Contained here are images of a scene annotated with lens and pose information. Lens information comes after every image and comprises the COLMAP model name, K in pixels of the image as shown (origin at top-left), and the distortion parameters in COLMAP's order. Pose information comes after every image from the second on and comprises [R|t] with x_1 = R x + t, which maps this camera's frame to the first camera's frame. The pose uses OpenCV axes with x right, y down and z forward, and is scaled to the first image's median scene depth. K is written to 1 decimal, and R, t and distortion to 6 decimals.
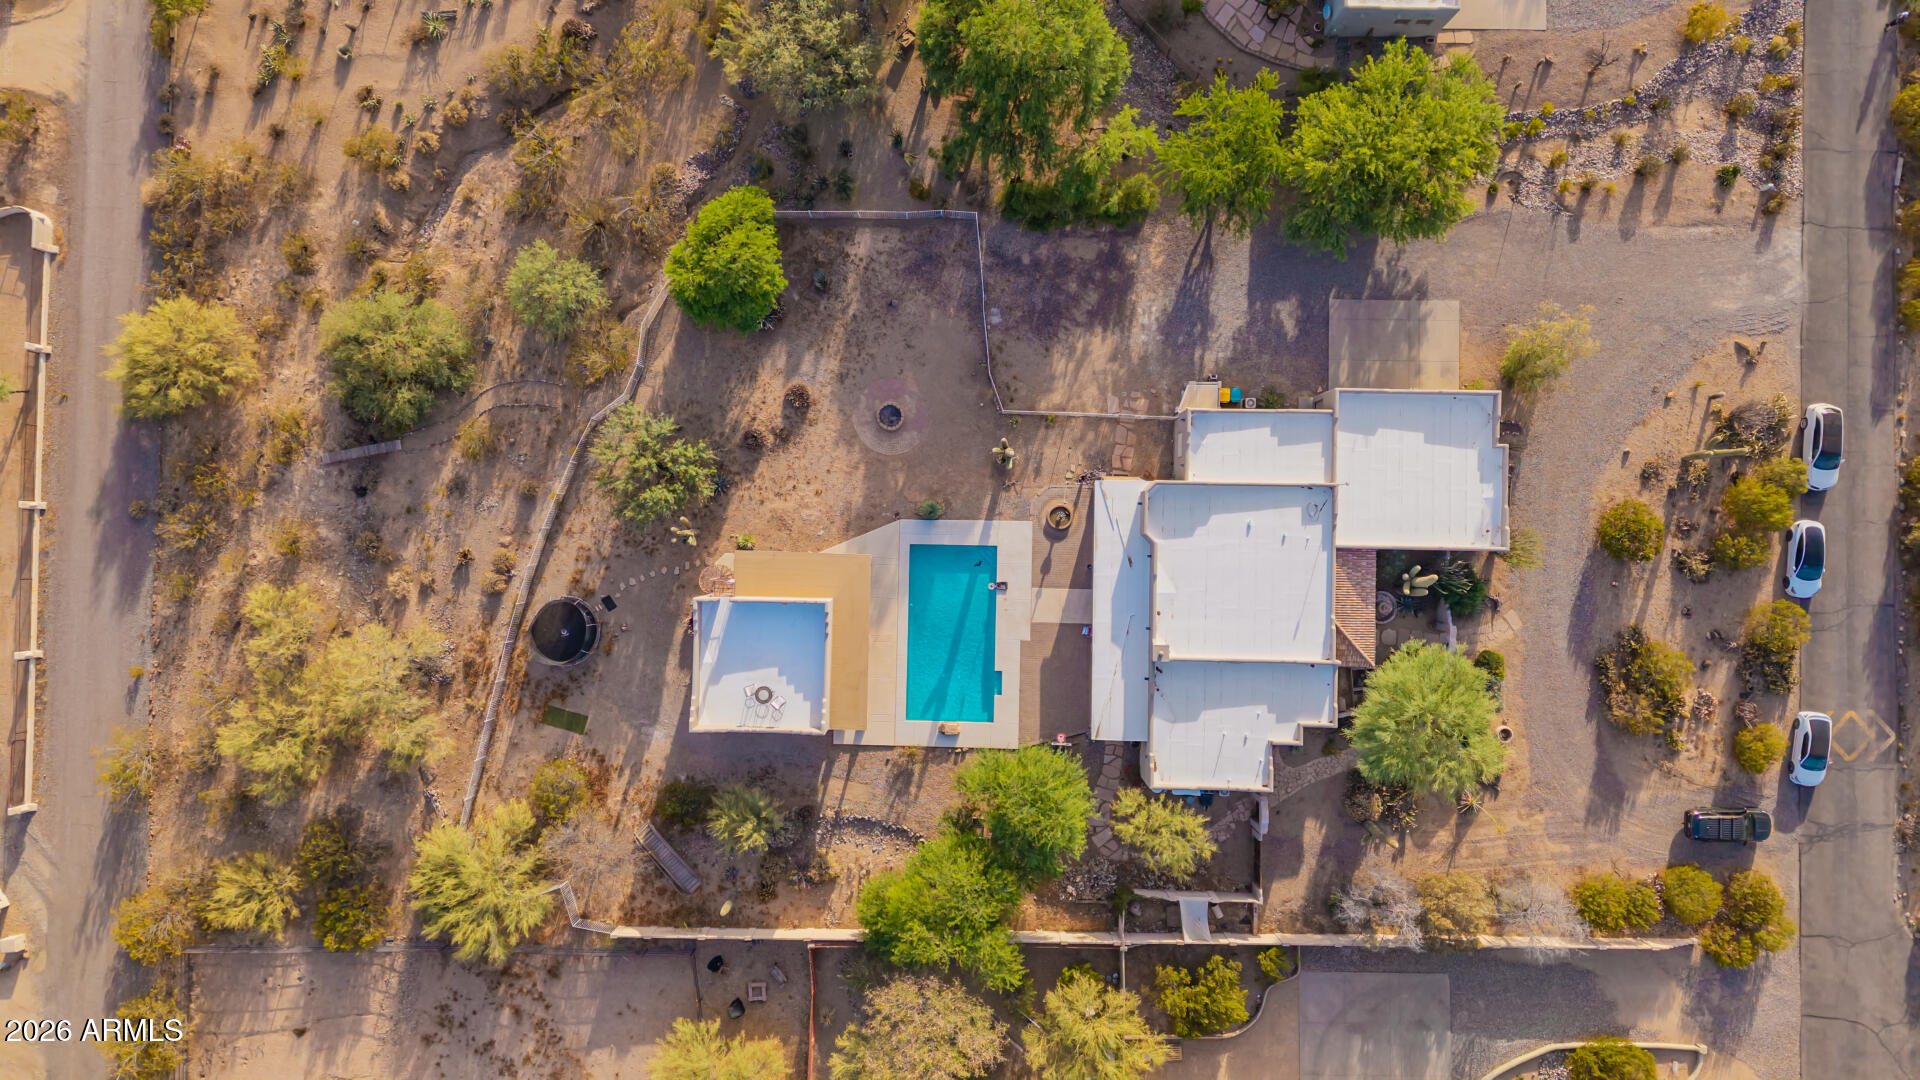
lens RADIAL K [[1275.3, 0, 978.0], [0, 1275.3, 536.9], [0, 0, 1]] dist [0.055071, -0.068448]
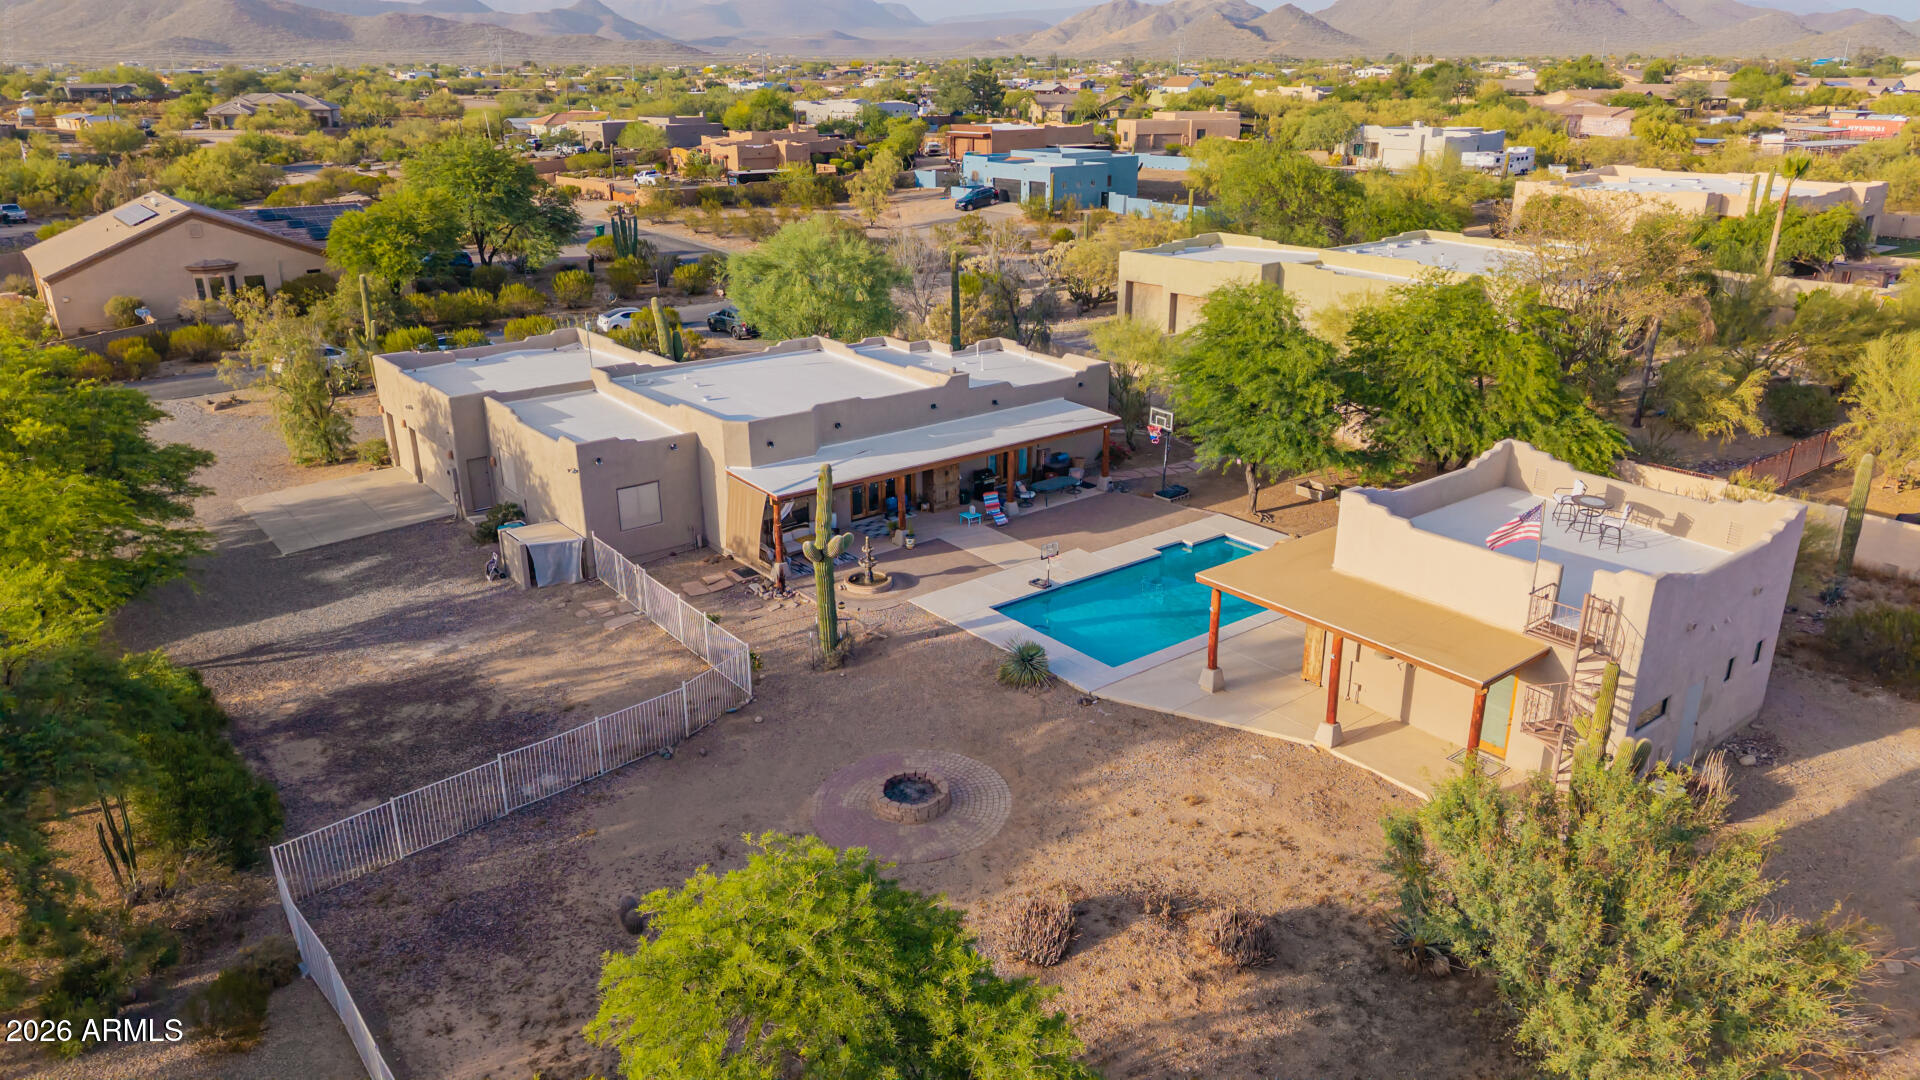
lens RADIAL K [[1275.3, 0, 961.7], [0, 1275.3, 535.3], [0, 0, 1]] dist [0.055071, -0.068448]
pose [[-0.634504, -0.259966, 0.727889, -0.334055], [0.772919, -0.212714, 0.597786, -0.295078], [-0.000572, 0.941897, 0.335901, 0.804553]]
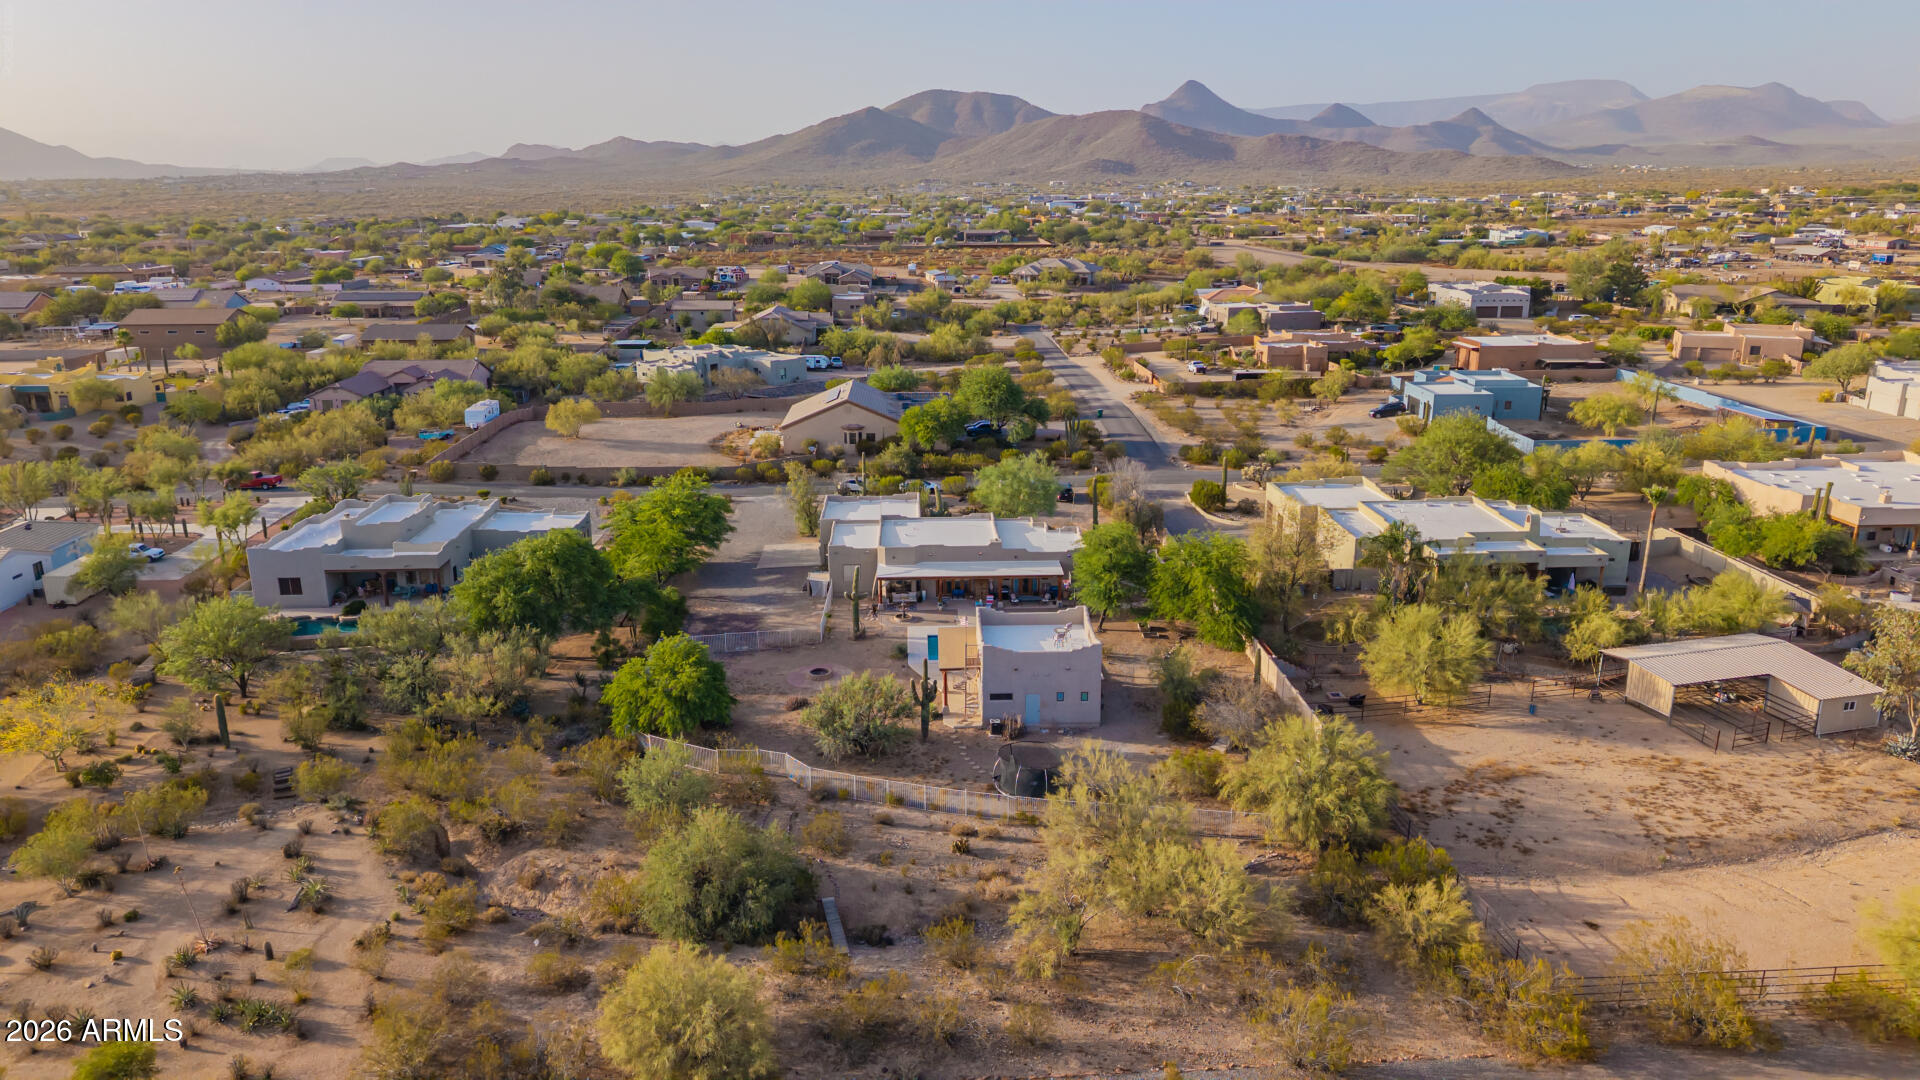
lens RADIAL K [[1275.3, 0, 957.7], [0, 1275.3, 535.1], [0, 0, 1]] dist [0.055071, -0.068448]
pose [[-0.057348, -0.265343, 0.962447, -1.176019], [0.998349, -0.012023, 0.056173, -0.032892], [-0.003333, 0.964079, 0.265594, 0.568233]]
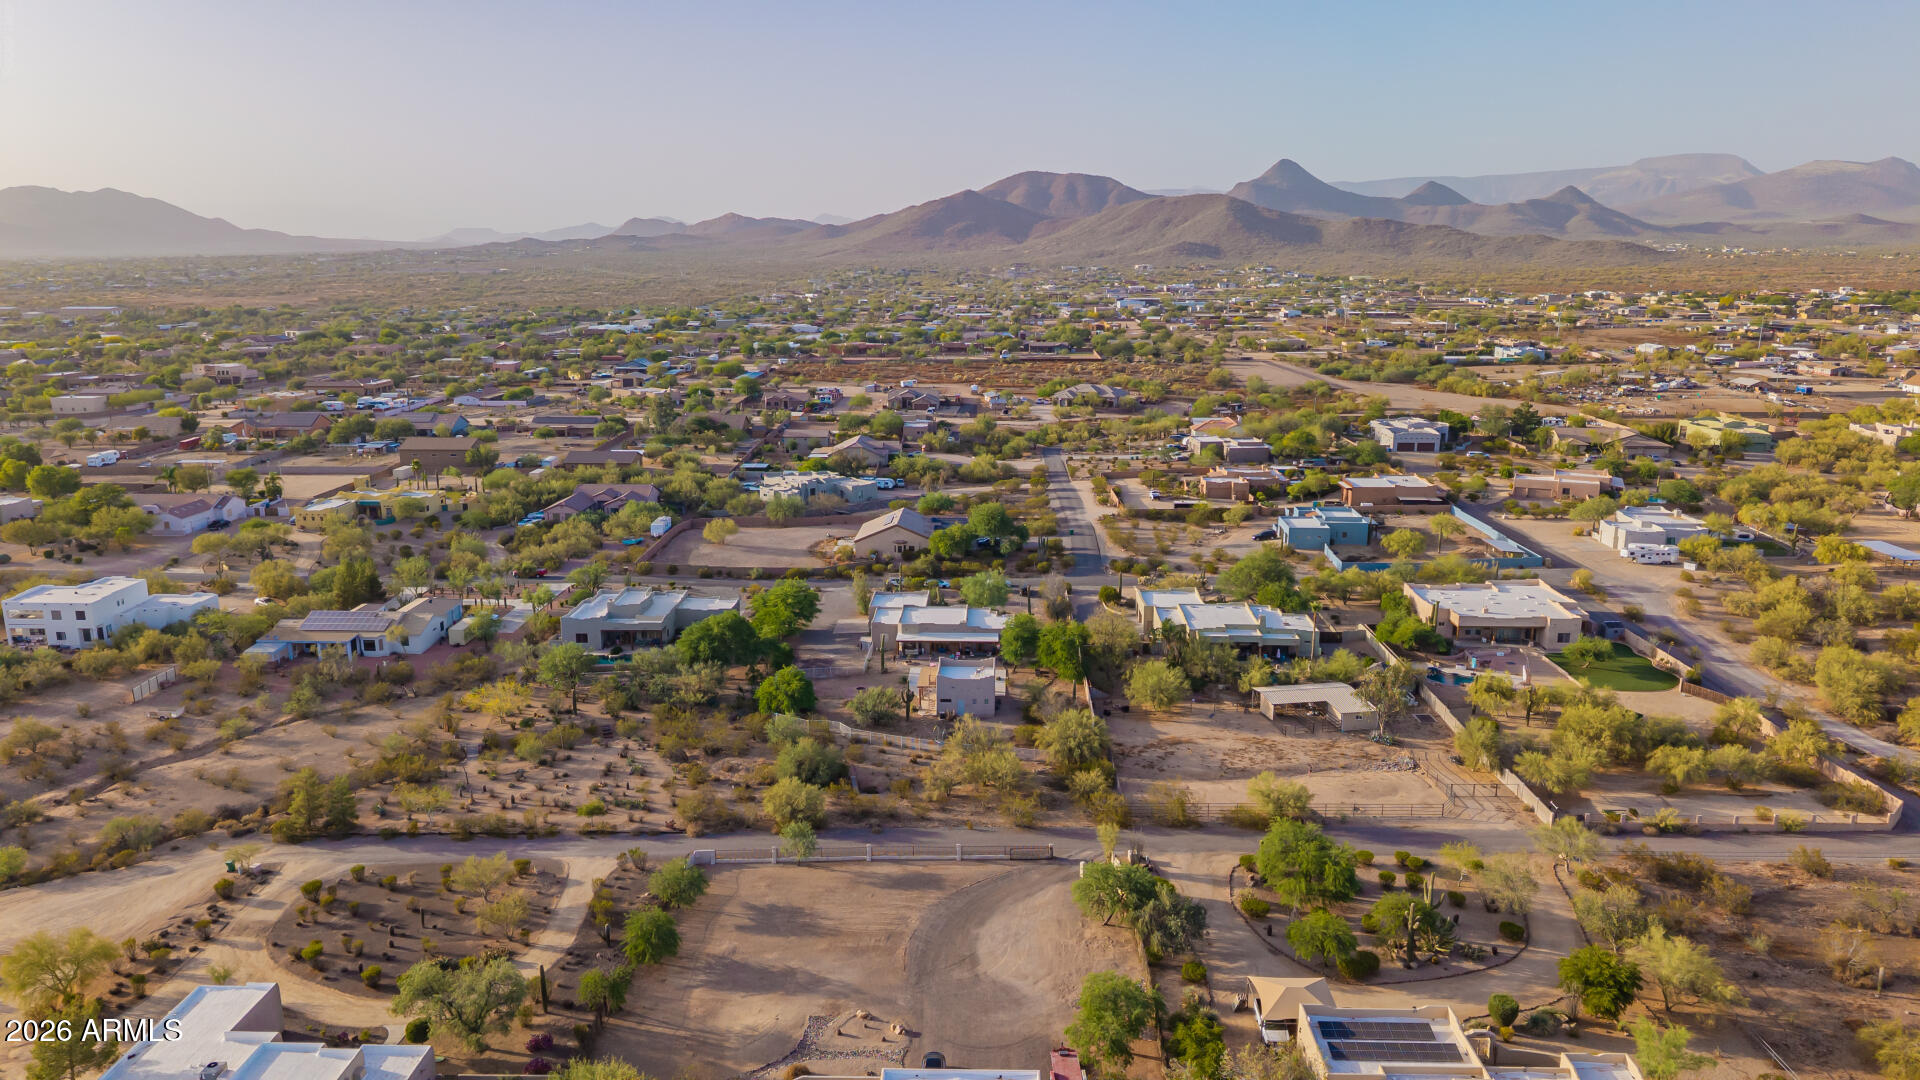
lens RADIAL K [[1275.3, 0, 952.9], [0, 1275.3, 496.5], [0, 0, 1]] dist [0.055071, -0.068448]
pose [[0.020803, -0.187016, 0.982137, -2.247738], [0.999769, 0.009136, -0.019437, 0.110351], [-0.005337, 0.982314, 0.187163, 0.235577]]
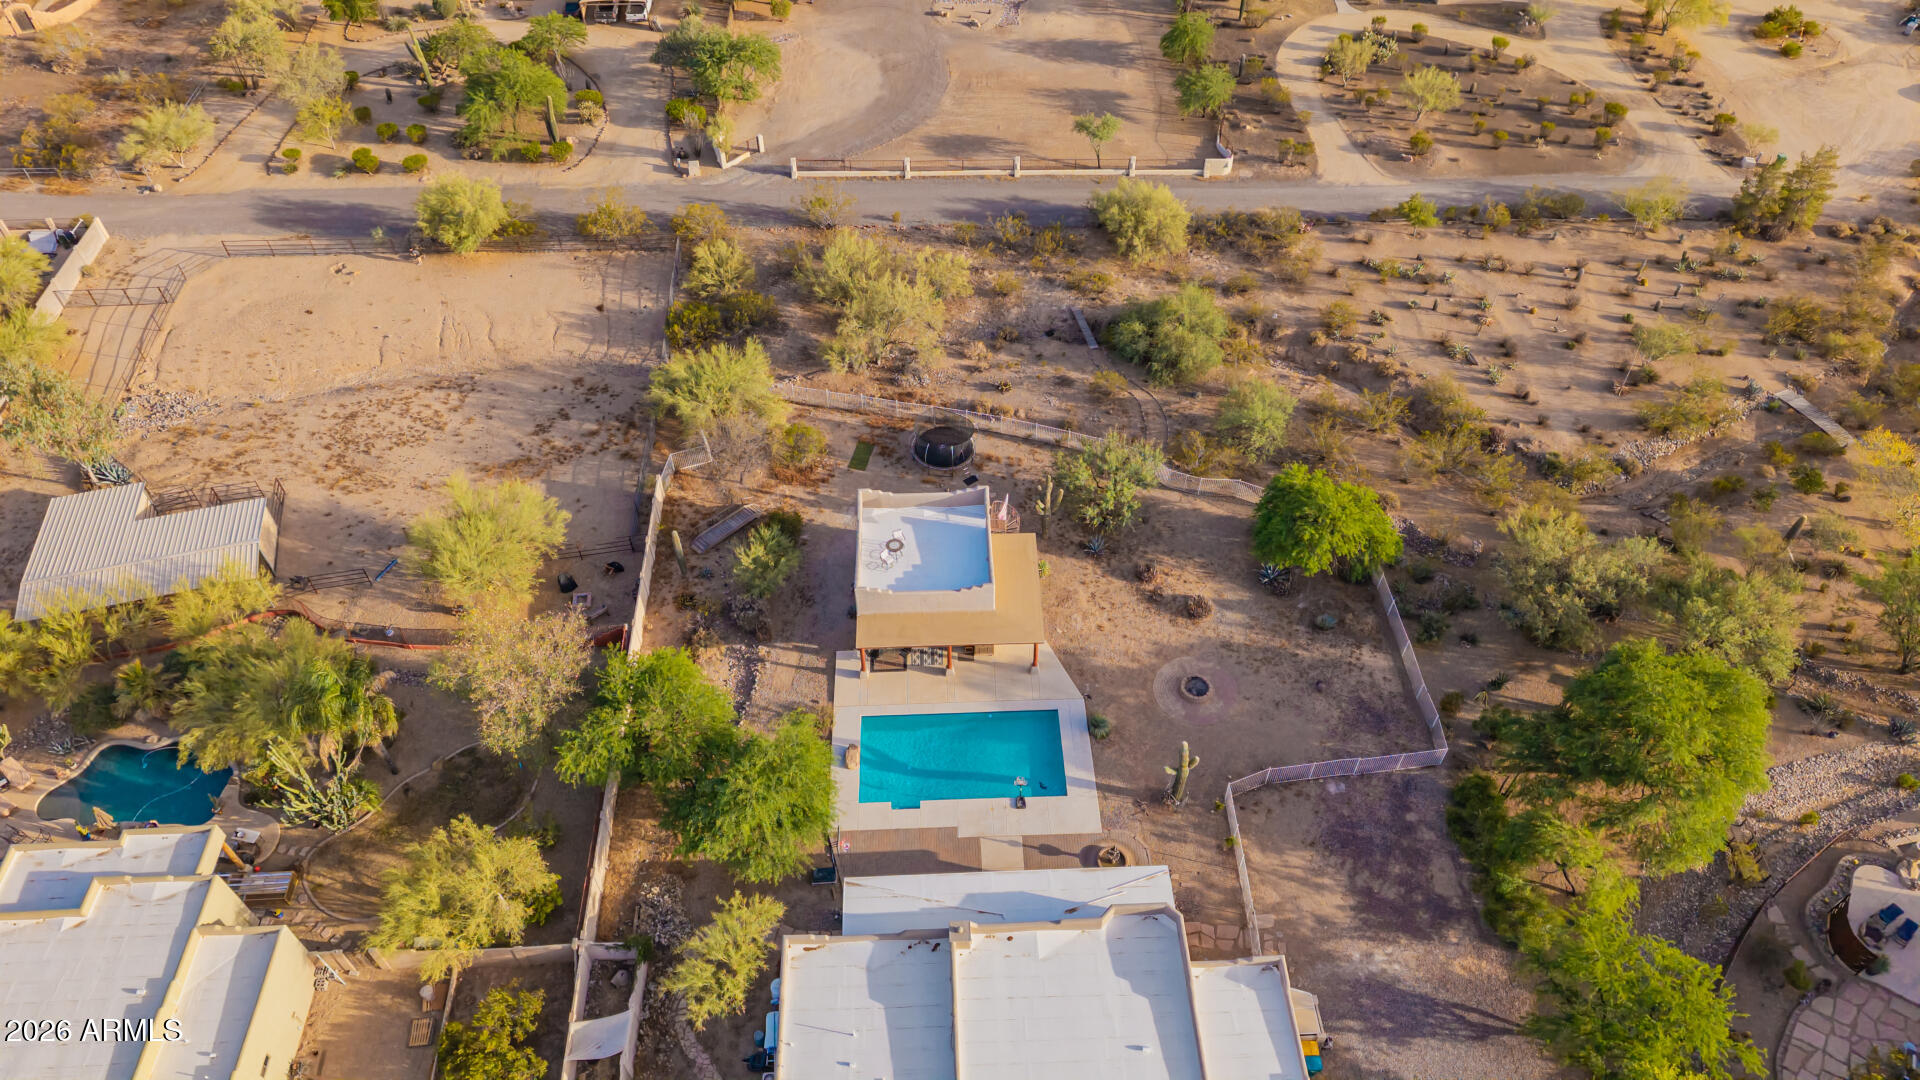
lens RADIAL K [[1275.3, 0, 954.4], [0, 1275.3, 548.8], [0, 0, 1]] dist [0.055071, -0.068448]
pose [[0.055308, 0.746423, -0.663169, 0.454036], [-0.998432, 0.047058, -0.030302, 0.100361], [0.008589, 0.663806, 0.747856, 0.251268]]
